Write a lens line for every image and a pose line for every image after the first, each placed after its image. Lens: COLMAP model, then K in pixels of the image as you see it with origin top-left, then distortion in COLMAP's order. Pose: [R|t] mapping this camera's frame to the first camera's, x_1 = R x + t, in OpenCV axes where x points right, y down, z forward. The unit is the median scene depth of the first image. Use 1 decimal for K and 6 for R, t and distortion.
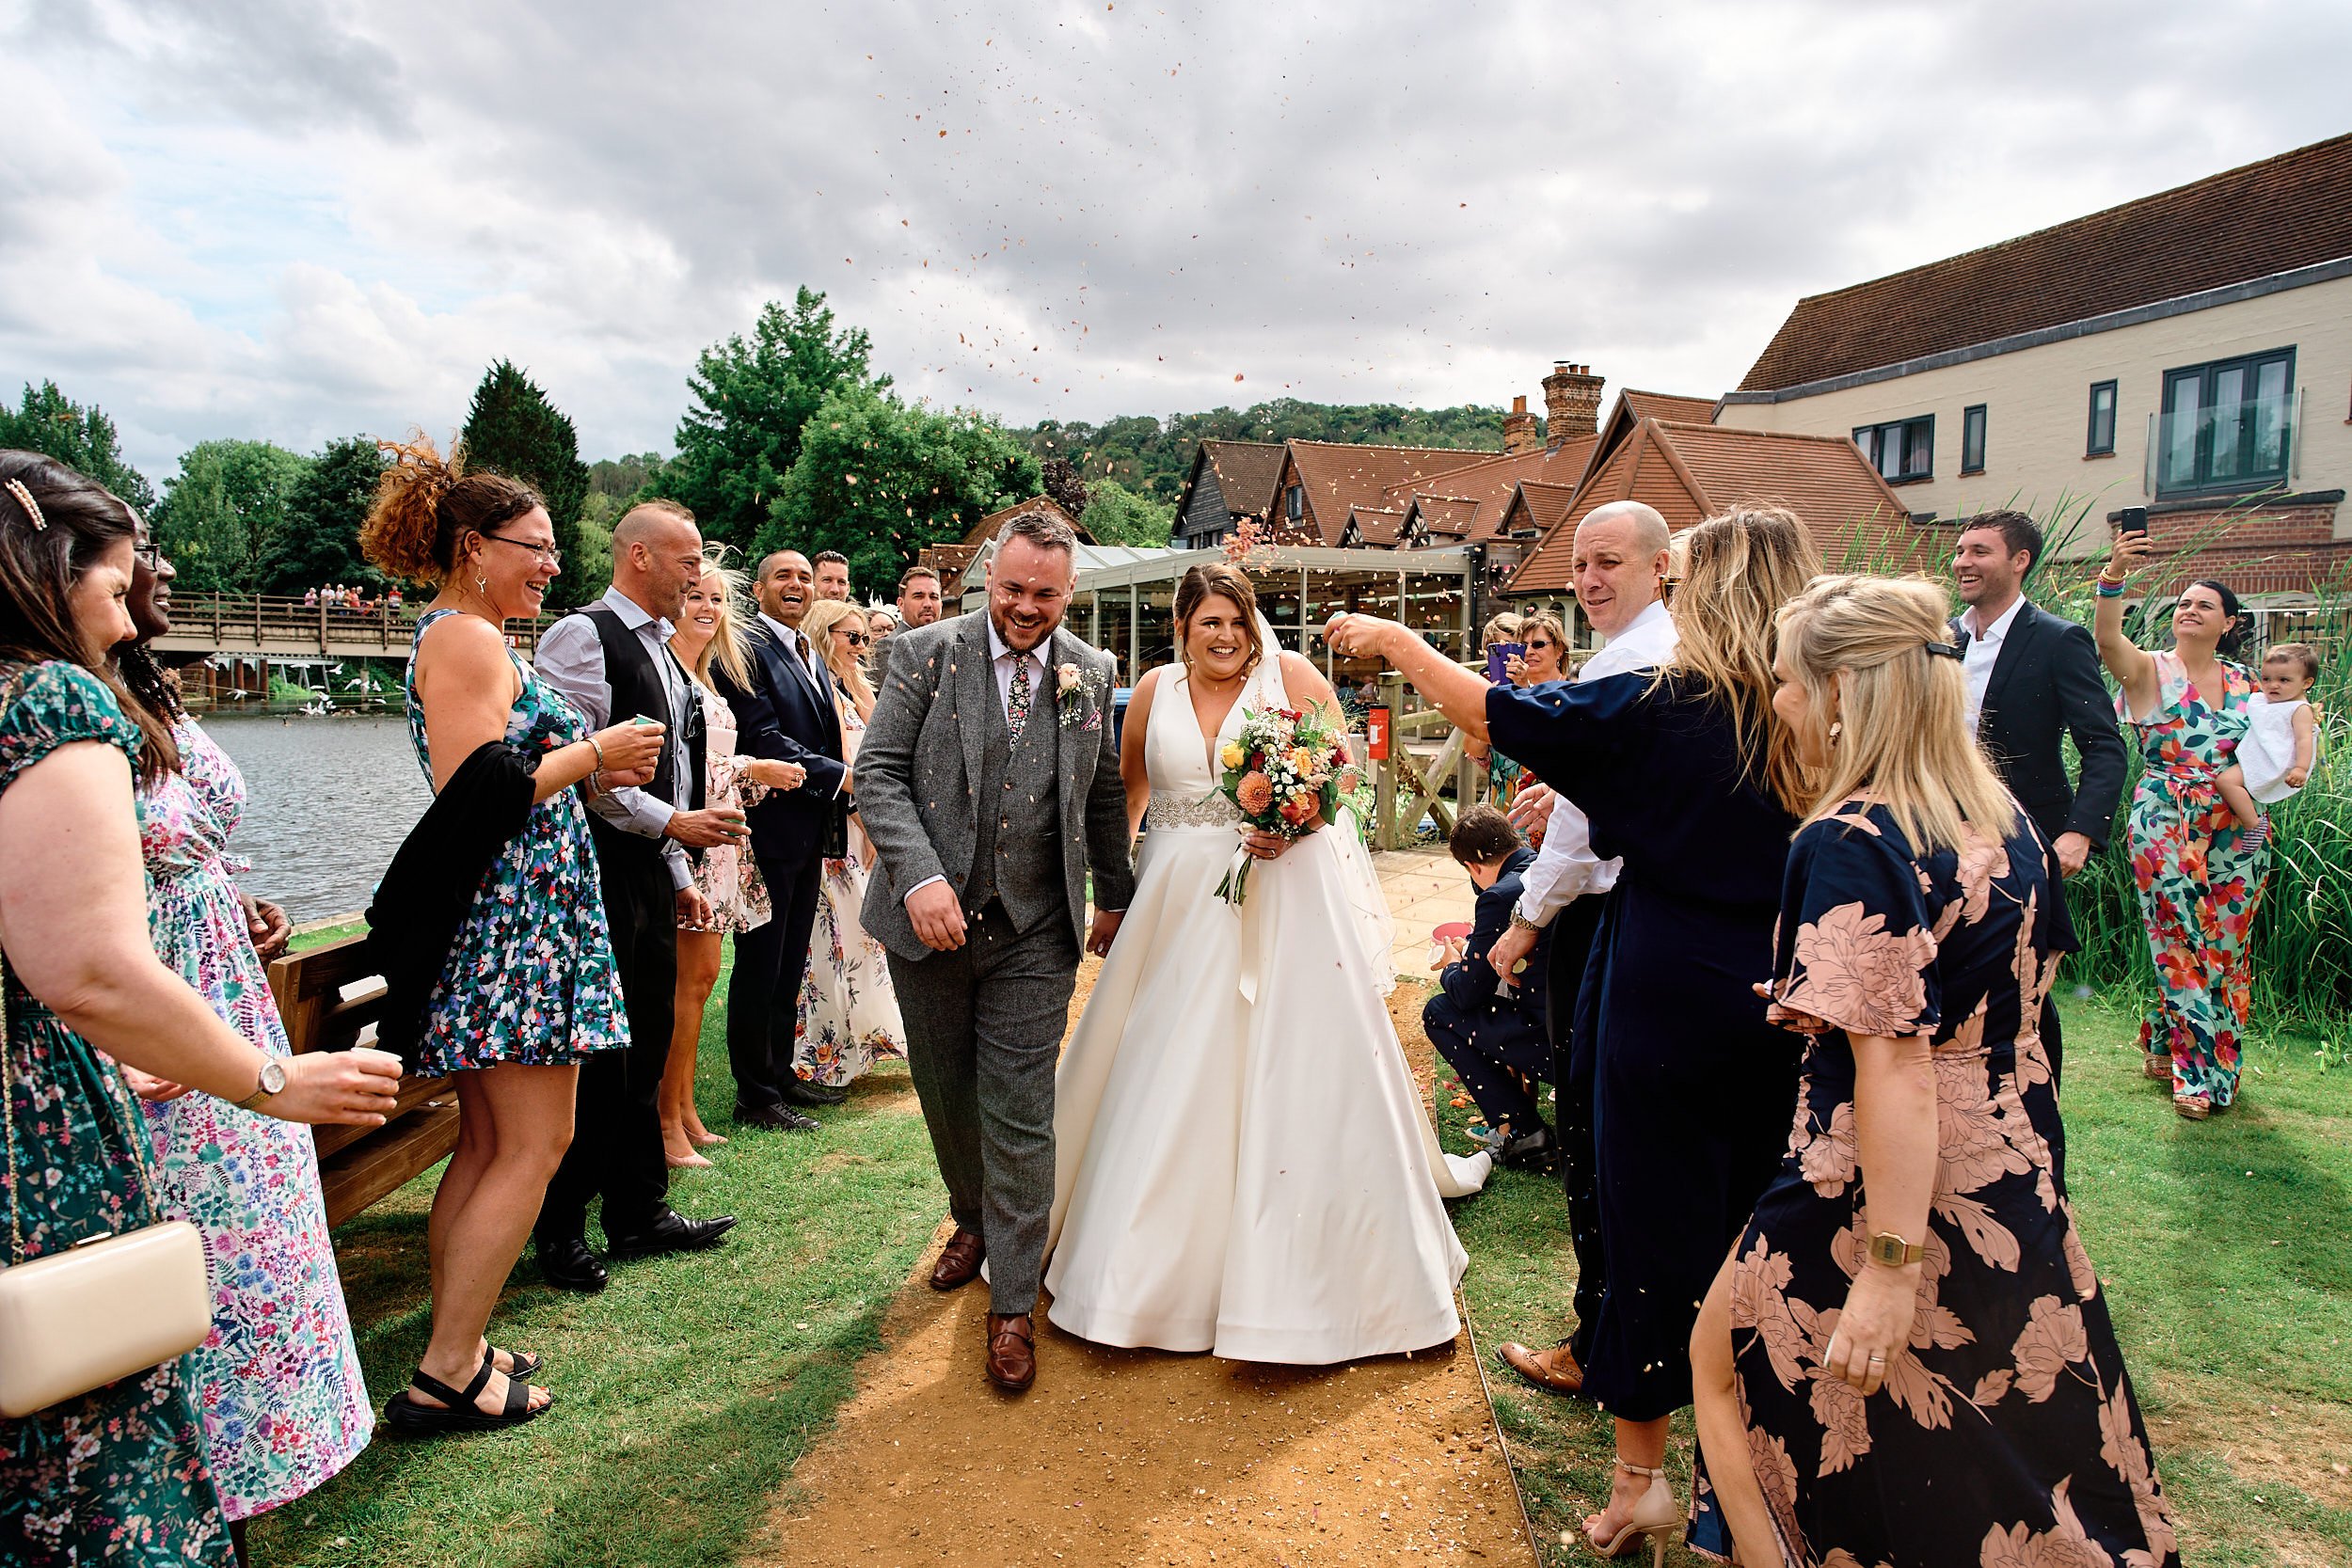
lens RADIAL K [[1590.4, 0, 1164.0], [0, 1590.4, 789.7], [0, 0, 1]] dist [-0.051724, 0.057739]
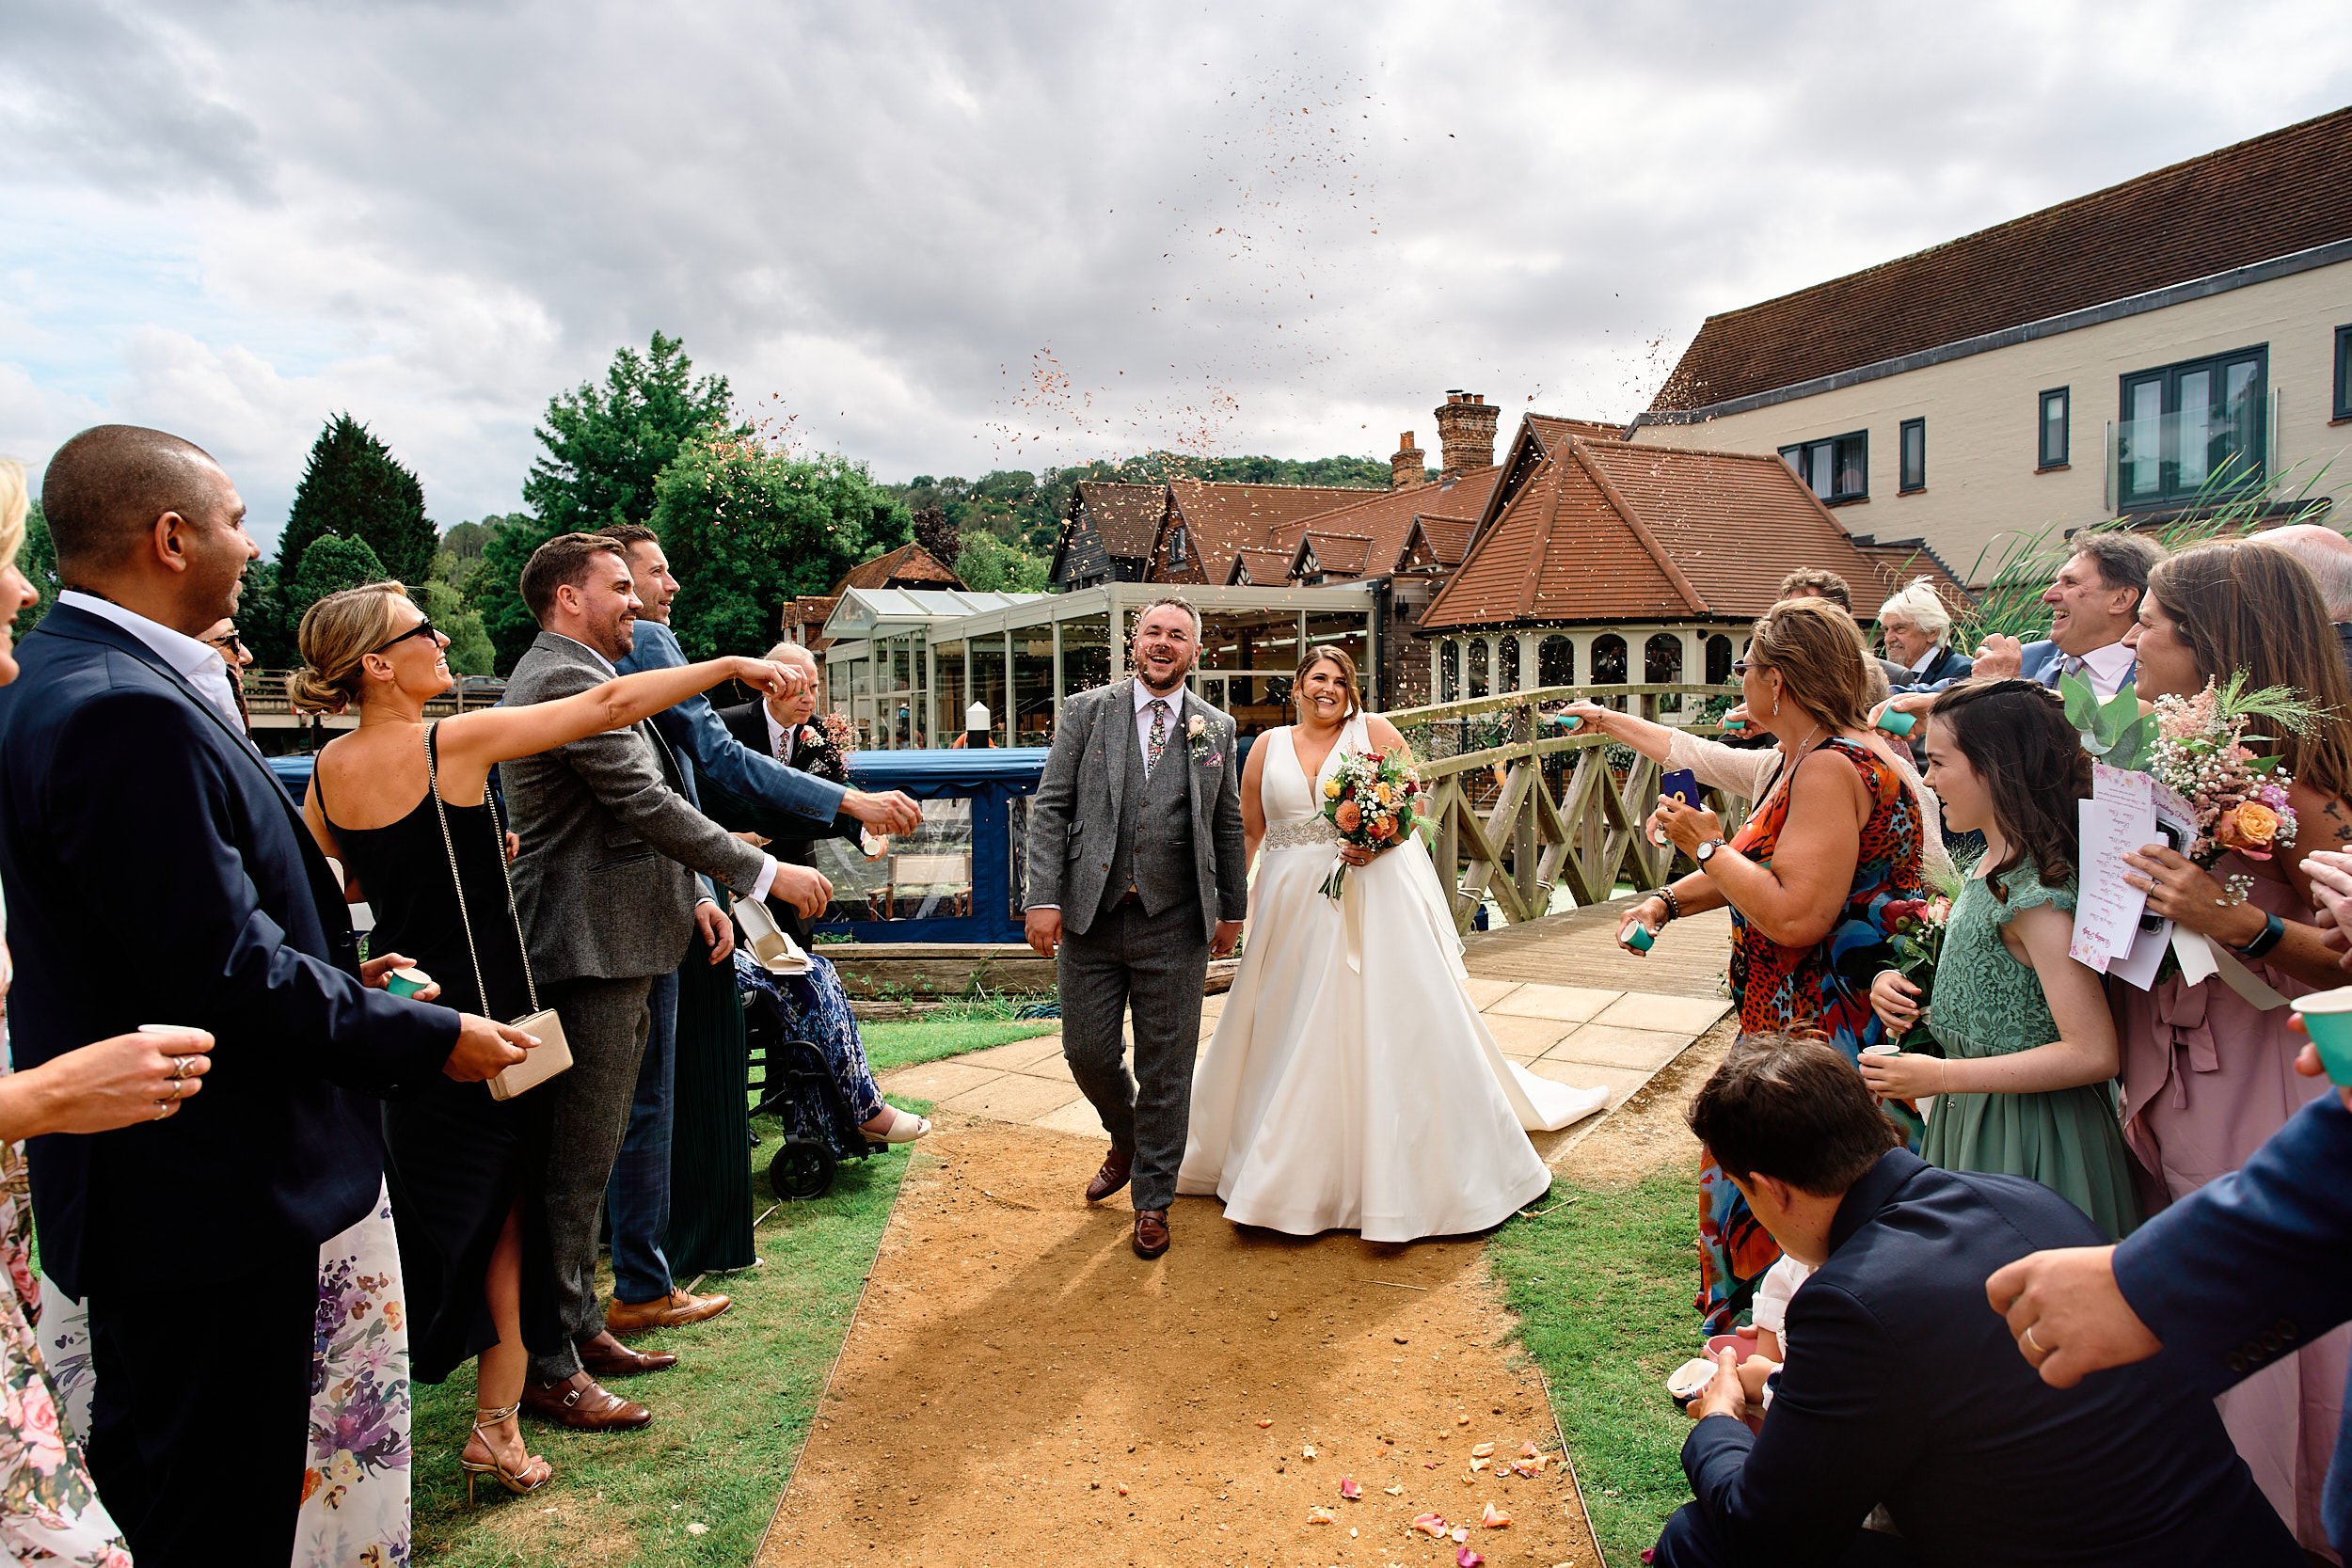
lens RADIAL K [[1575.1, 0, 1161.3], [0, 1575.1, 785.1], [0, 0, 1]] dist [-0.050167, 0.054719]
pose [[0.997095, -0.024898, 0.071986, 0.001001], [0.027437, 0.999028, -0.034507, -0.003466], [-0.071057, 0.036382, 0.996809, 0.047572]]
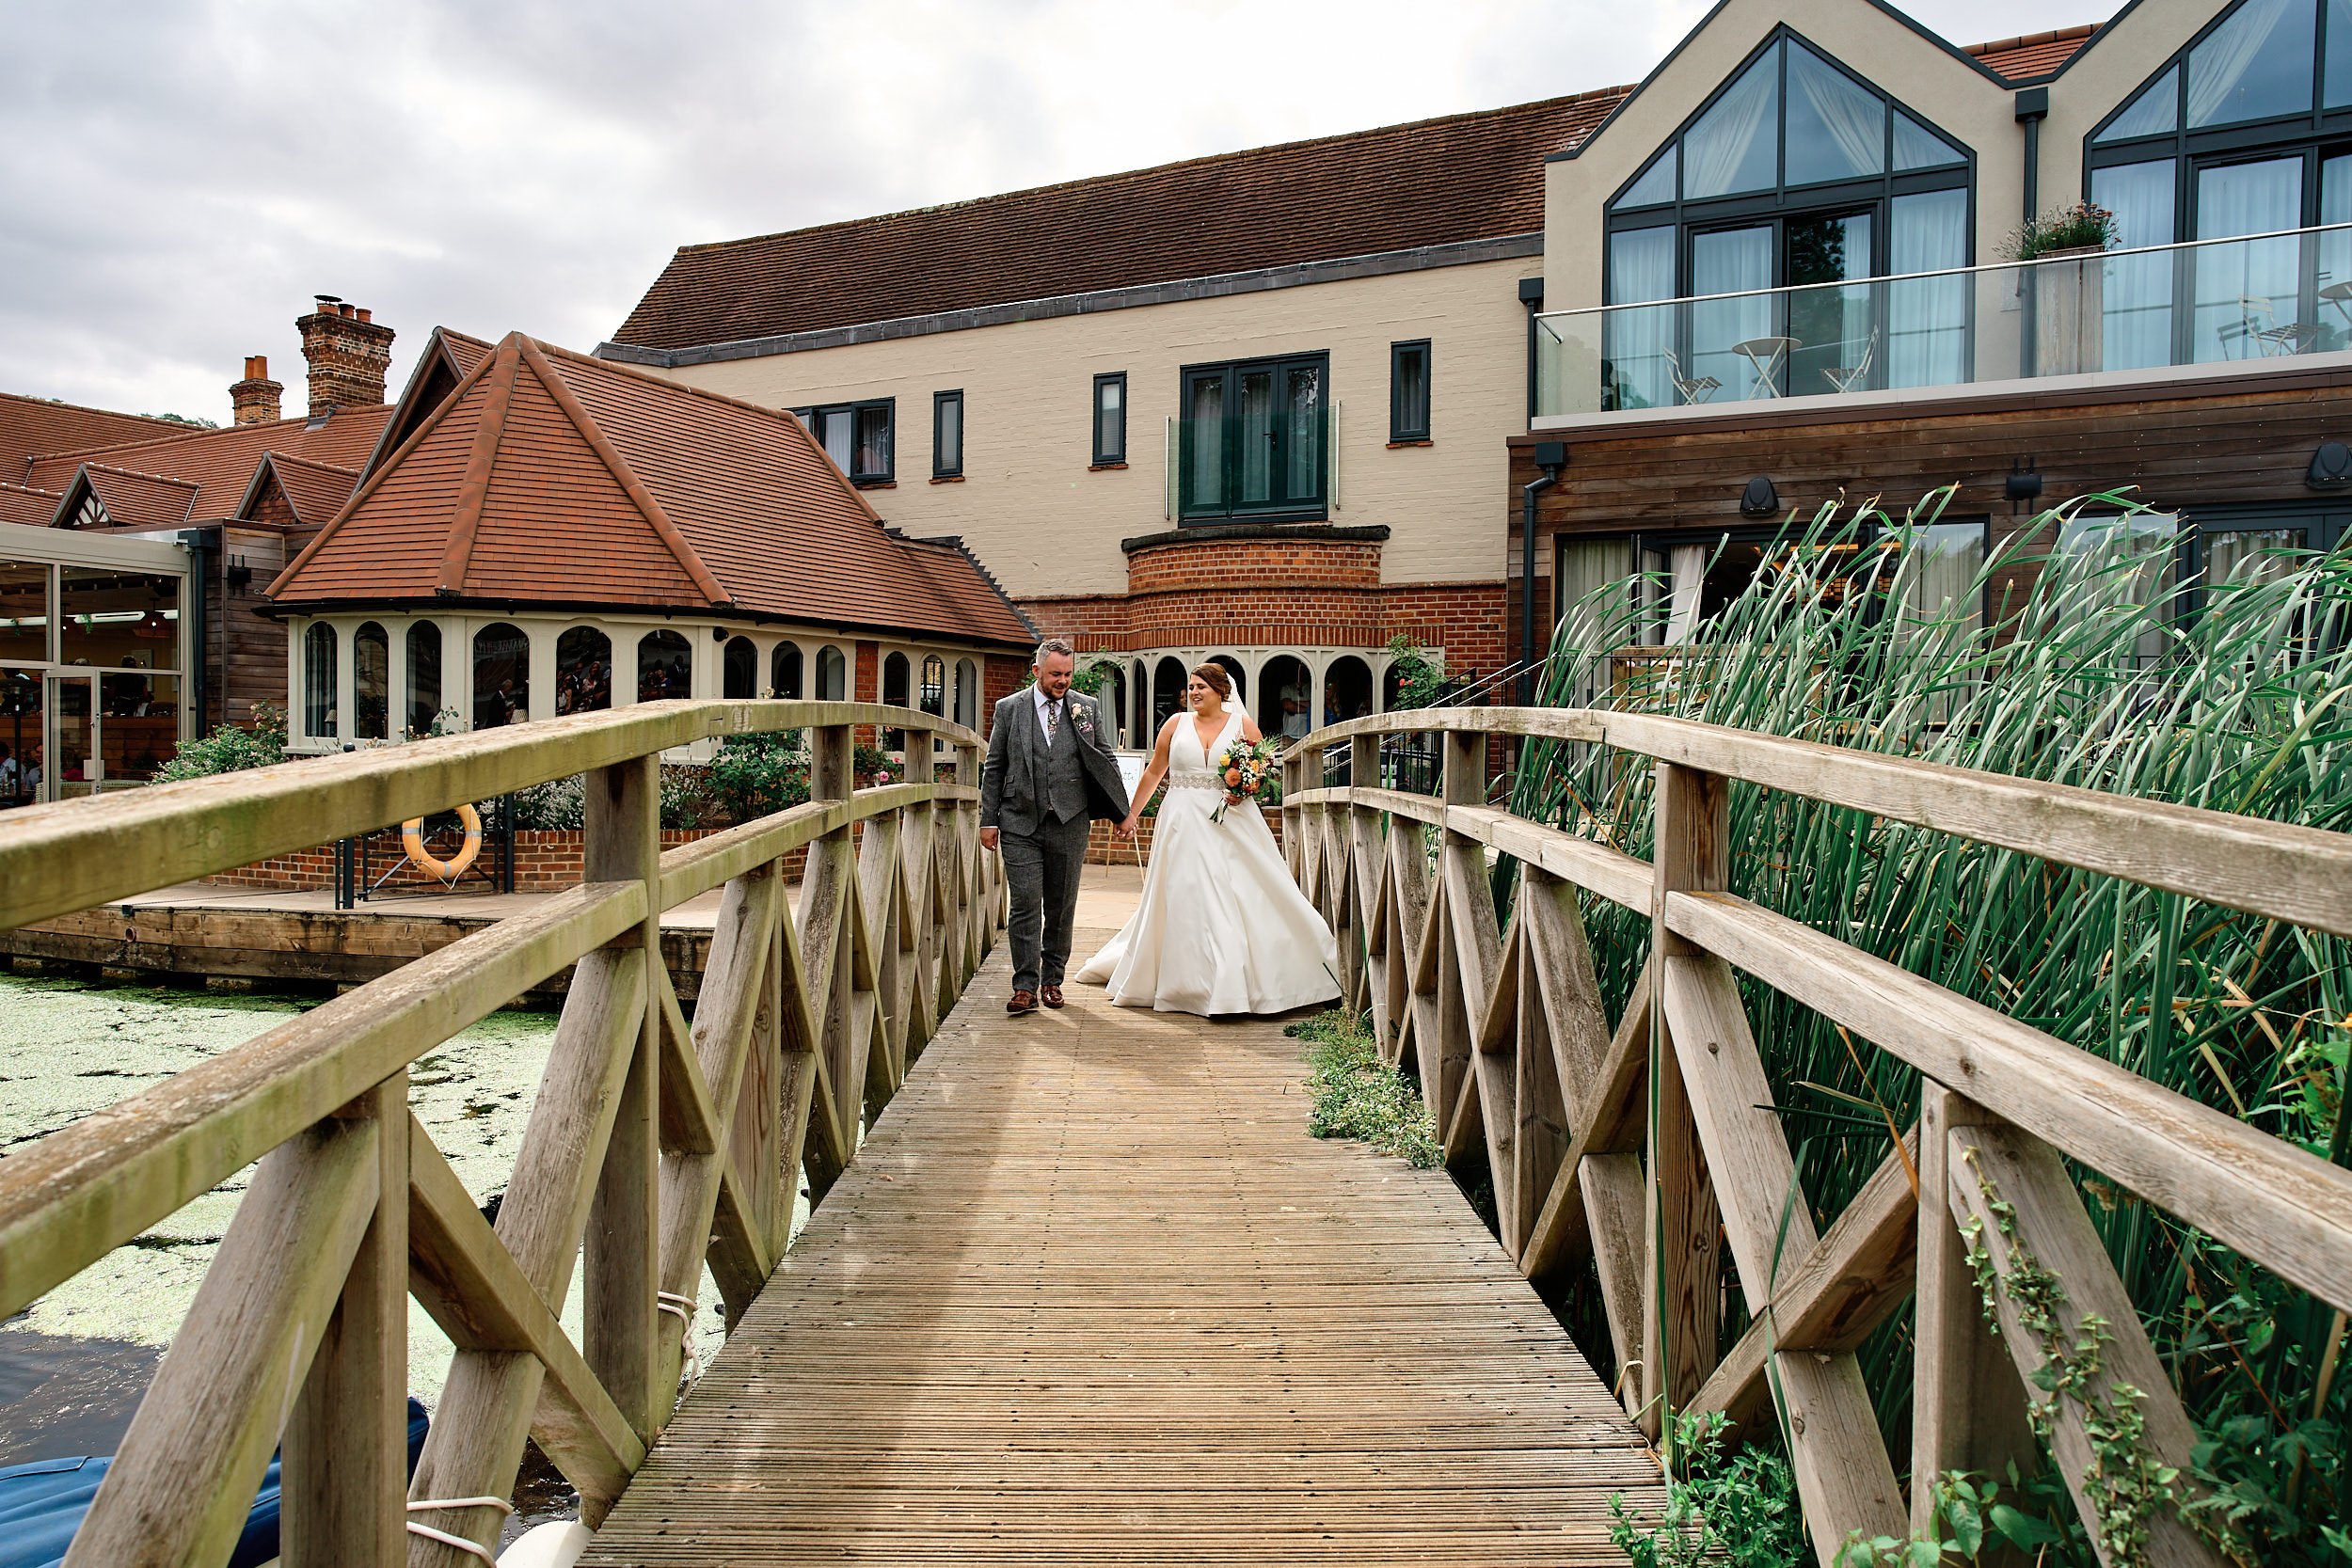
lens RADIAL K [[1590.4, 0, 1164.0], [0, 1590.4, 789.7], [0, 0, 1]] dist [-0.051724, 0.057739]
pose [[0.732664, -0.021931, 0.680237, 0.026004], [0.048327, 0.998634, -0.019855, -0.012236], [-0.678873, 0.047421, 0.732723, 0.146578]]
